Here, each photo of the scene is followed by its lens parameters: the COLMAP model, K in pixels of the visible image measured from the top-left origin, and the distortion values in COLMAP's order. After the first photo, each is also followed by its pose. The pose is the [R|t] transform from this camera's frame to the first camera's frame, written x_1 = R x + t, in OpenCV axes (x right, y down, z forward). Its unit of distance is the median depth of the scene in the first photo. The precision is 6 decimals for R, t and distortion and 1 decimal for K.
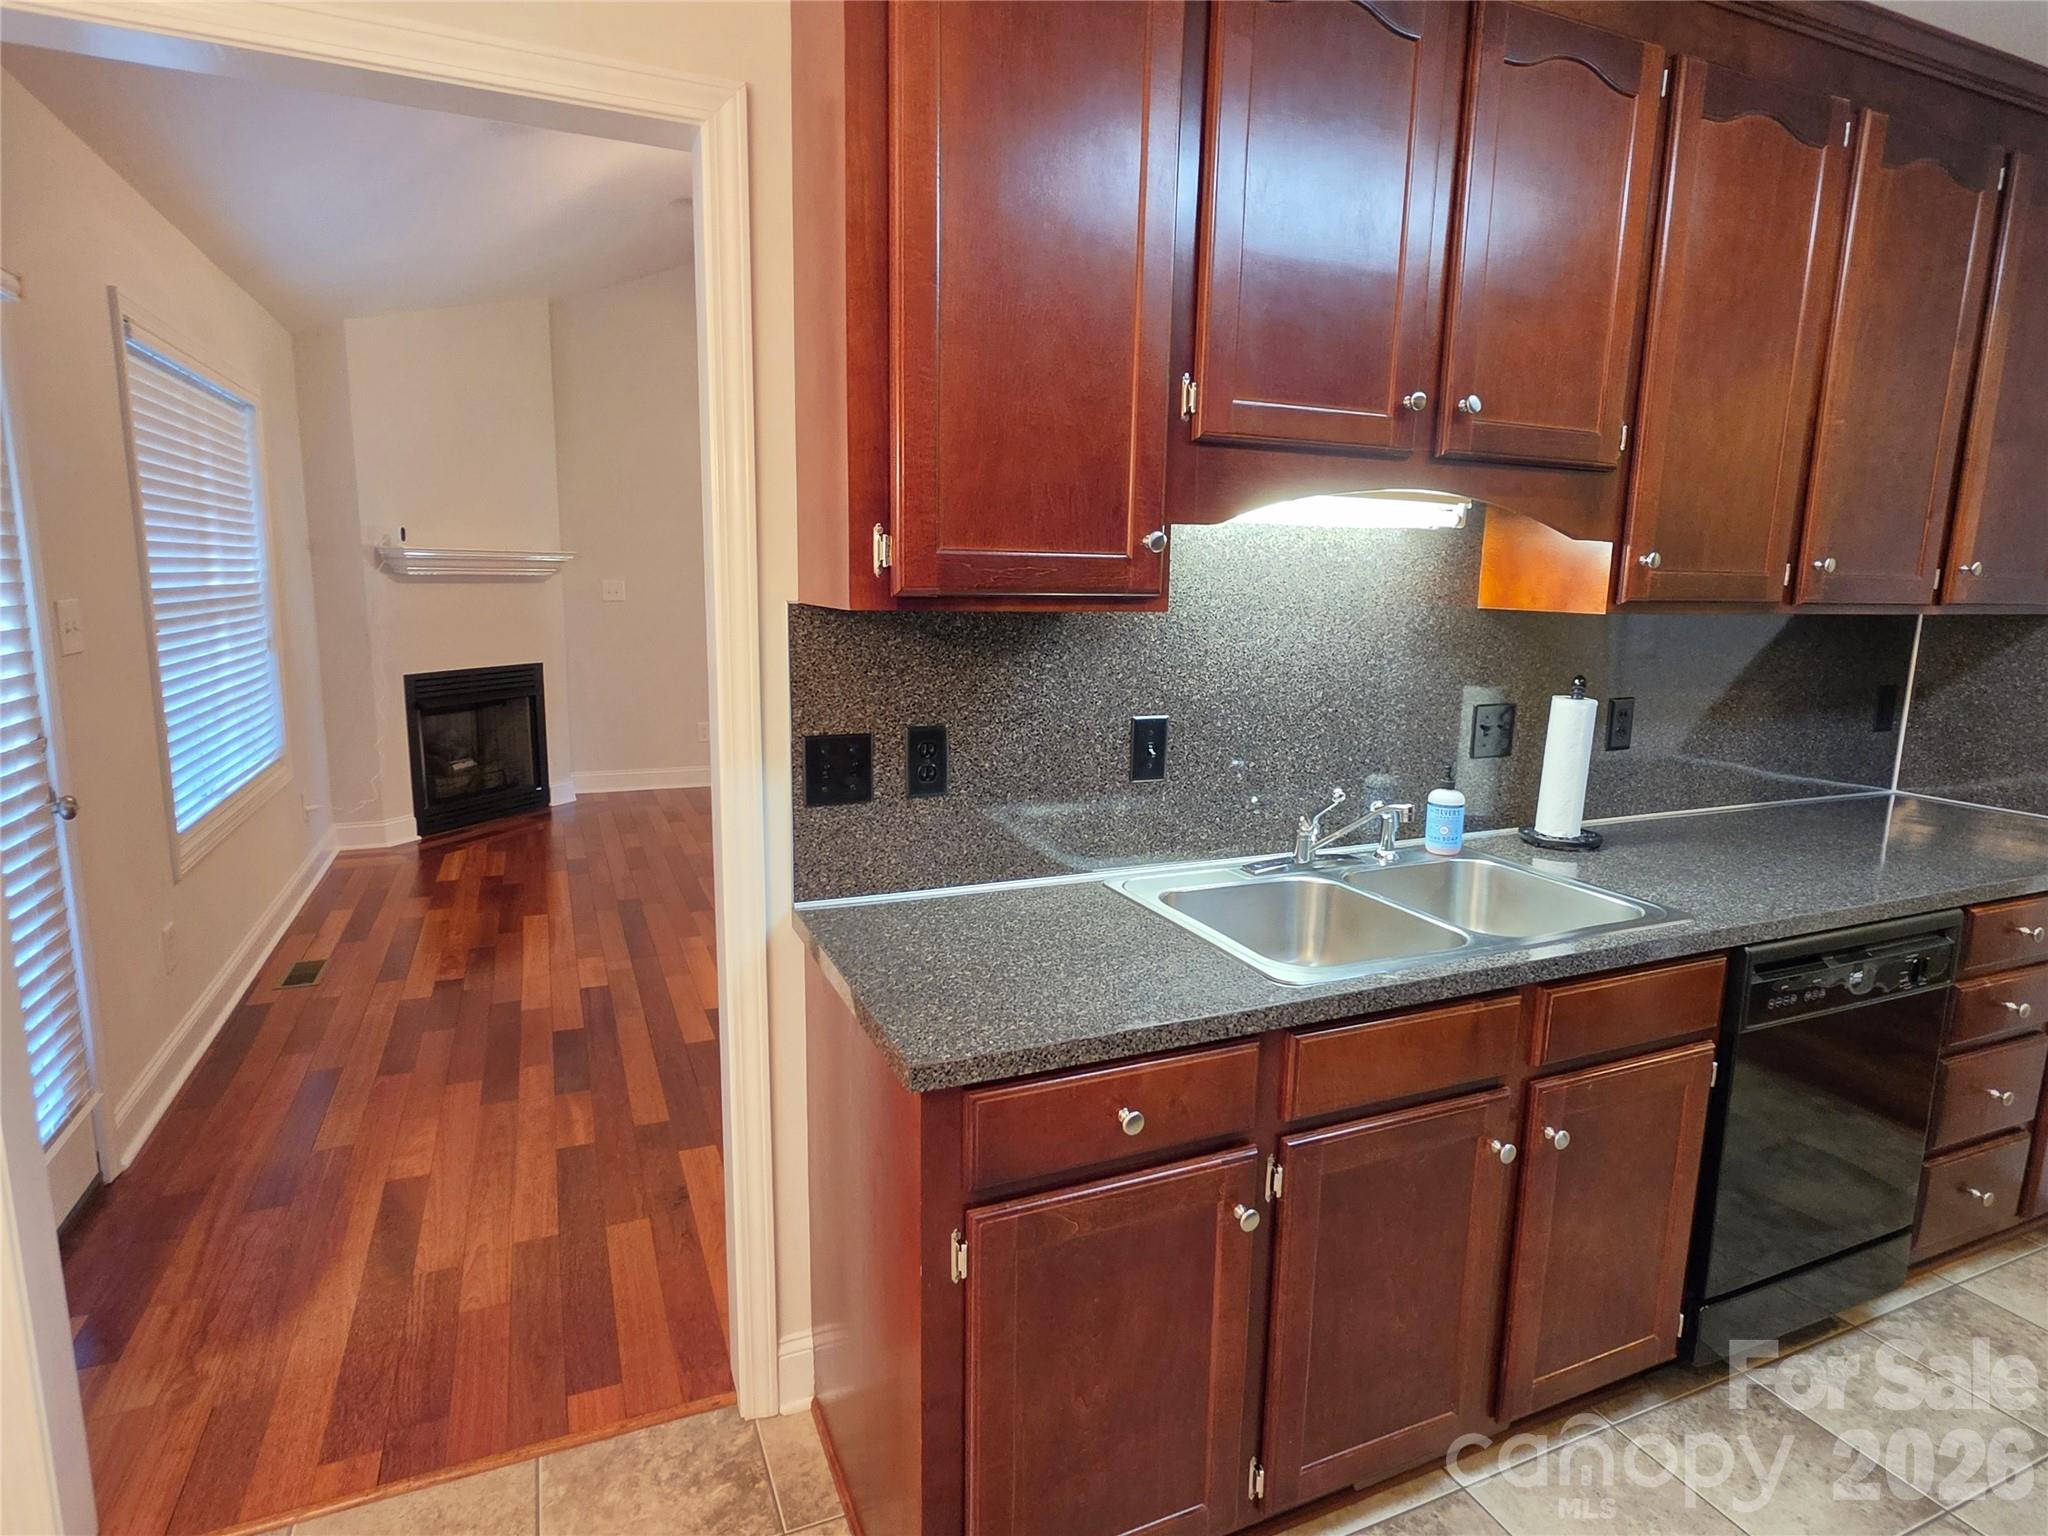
lens RADIAL K [[1101.0, 0, 1024.0], [0, 1101.0, 768.0], [0, 0, 1]] dist [-0.006324, -0.000109]
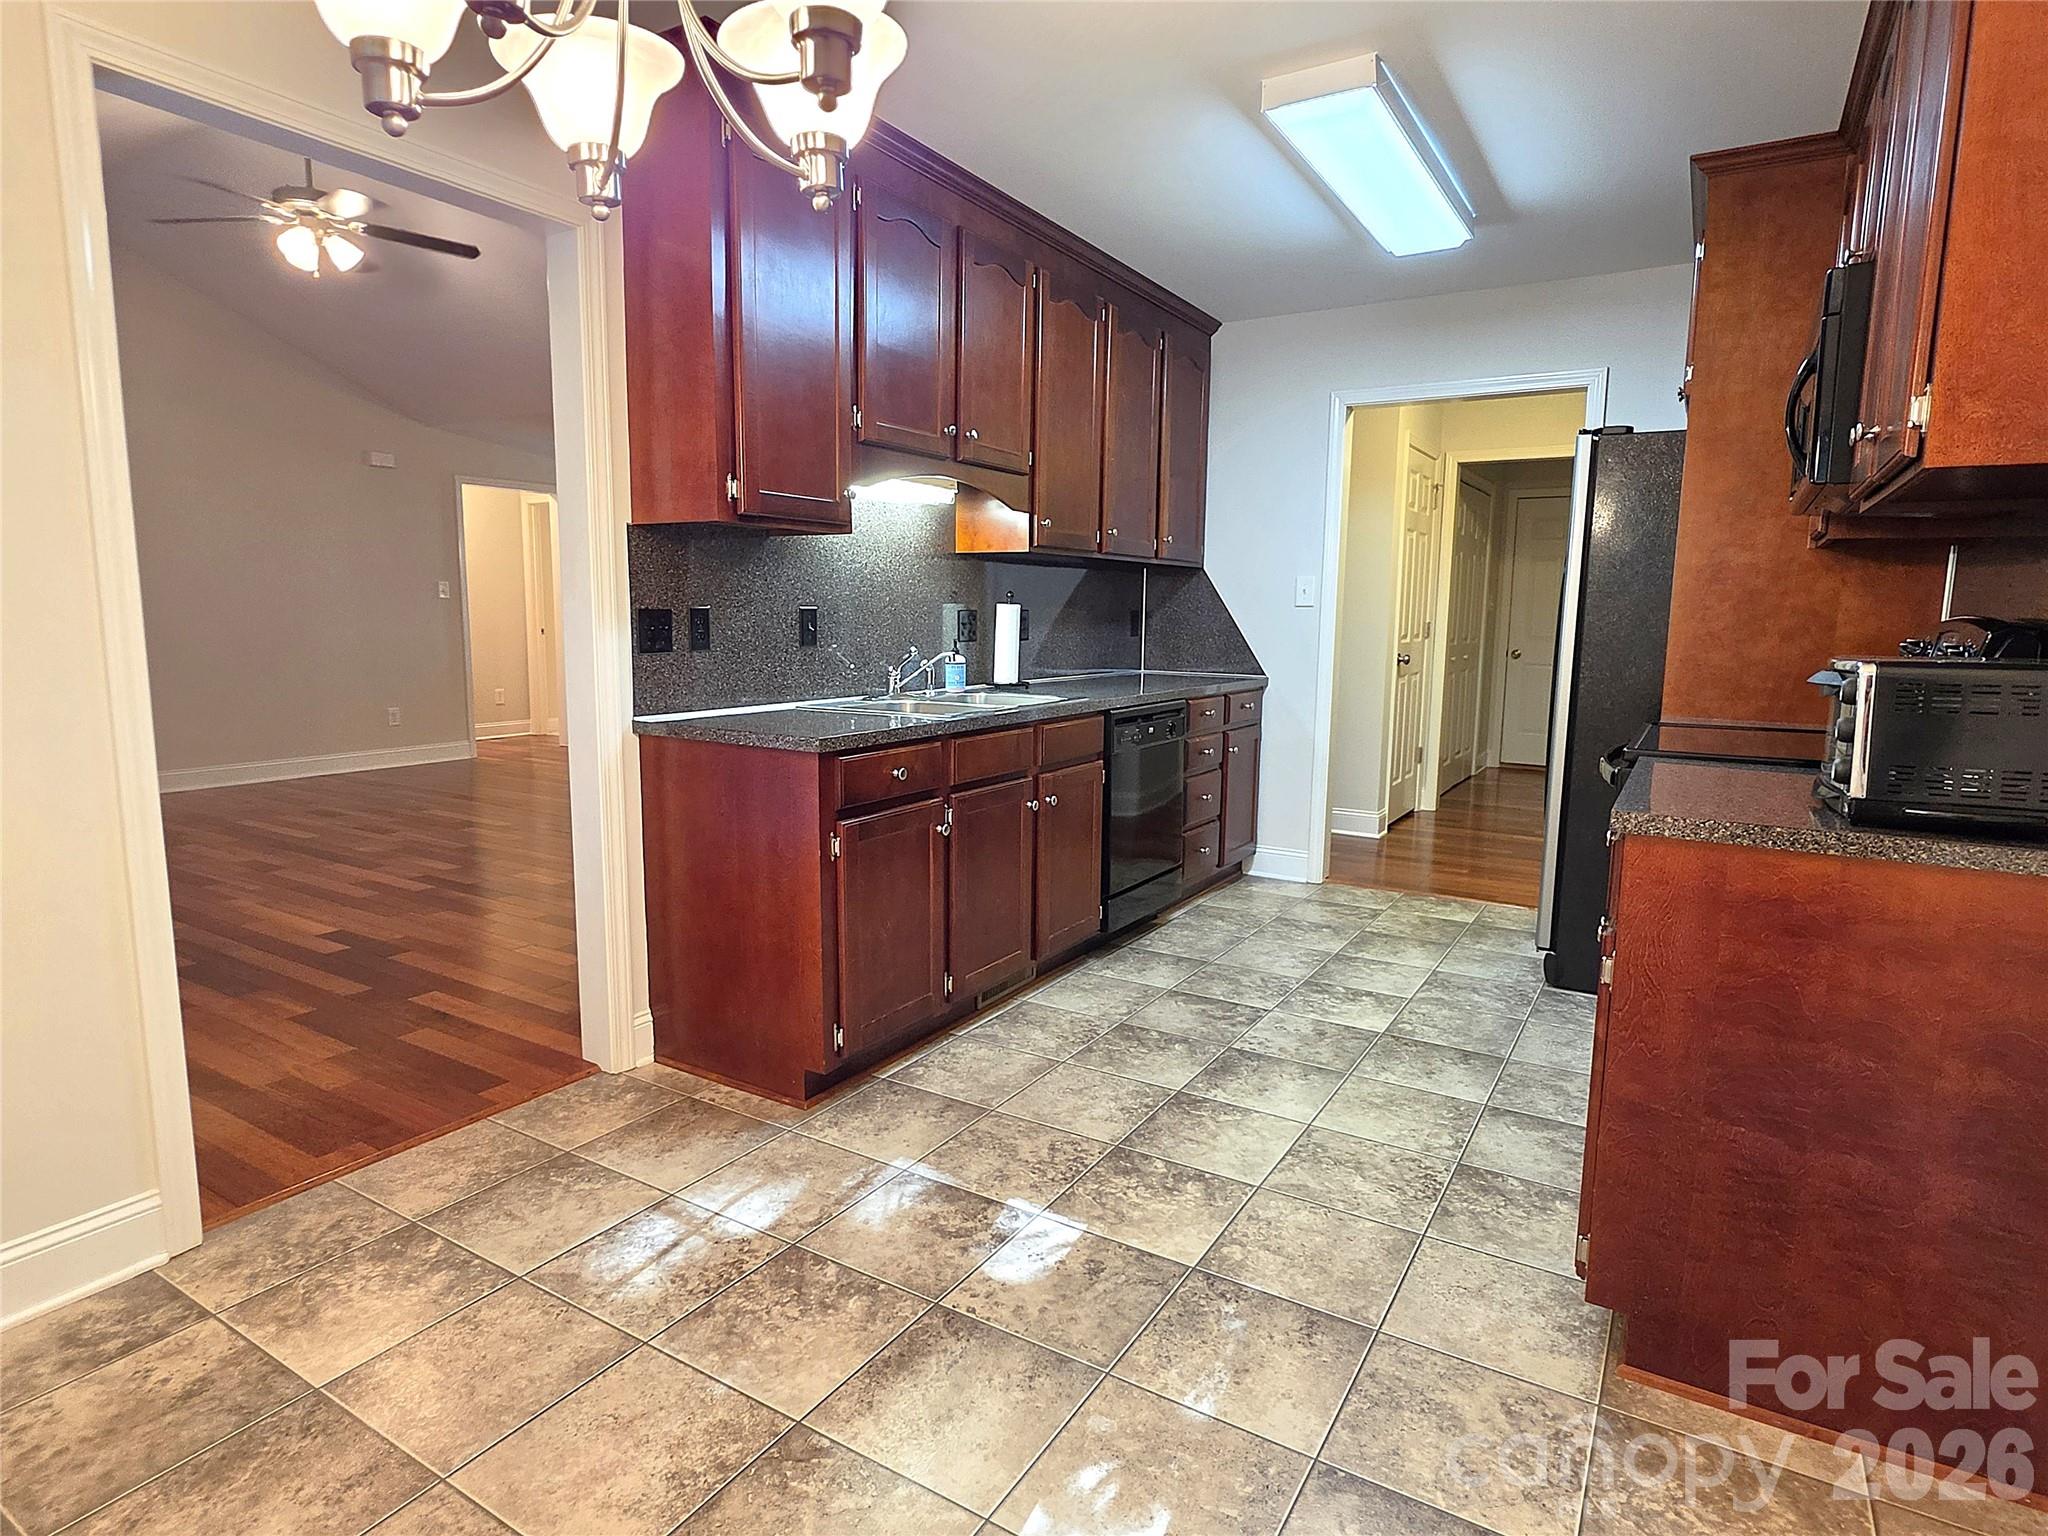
lens RADIAL K [[1110.9, 0, 1033.3], [0, 1110.9, 763.2], [0, 0, 1]] dist [-0.000937, -0.000218]
pose [[0.816065, -0.085748, 0.571564, -0.599225], [0.101084, 0.994866, 0.004928, 0.217588], [-0.569052, 0.053755, 0.820543, -0.562664]]
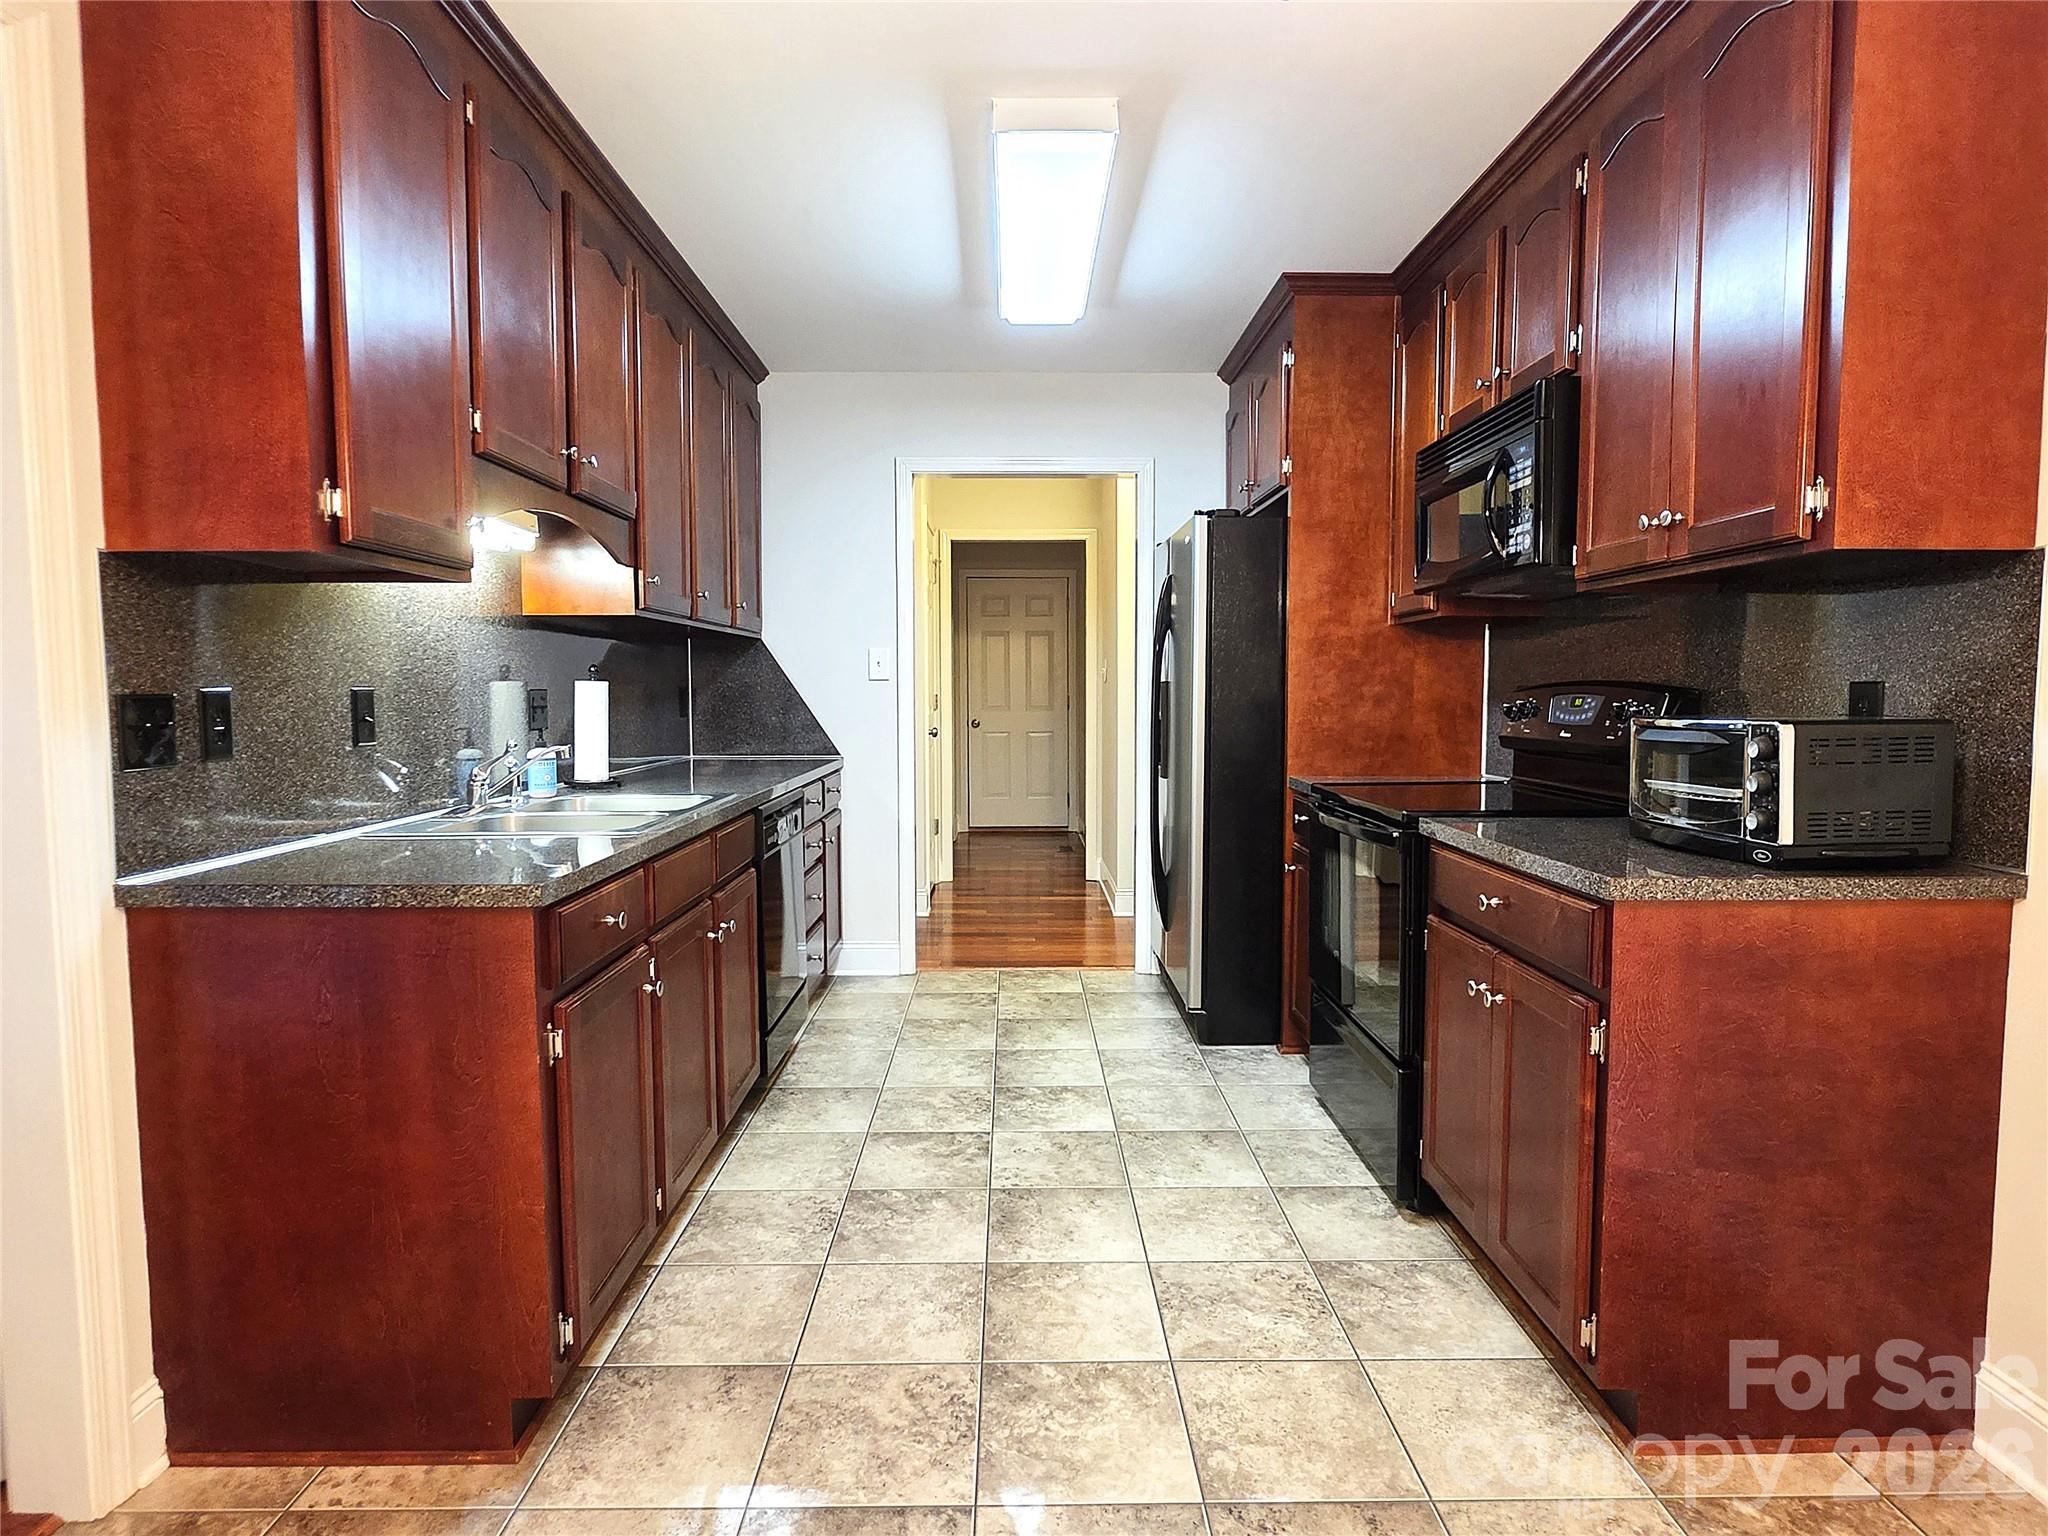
lens RADIAL K [[1109.5, 0, 1023.0], [0, 1109.5, 765.0], [0, 0, 1]] dist [-0.001207, 0.000548]
pose [[0.386428, -0.081866, 0.918679, -0.690821], [0.167792, 0.985671, 0.017257, 0.127558], [-0.906928, 0.147478, 0.394628, -0.048599]]
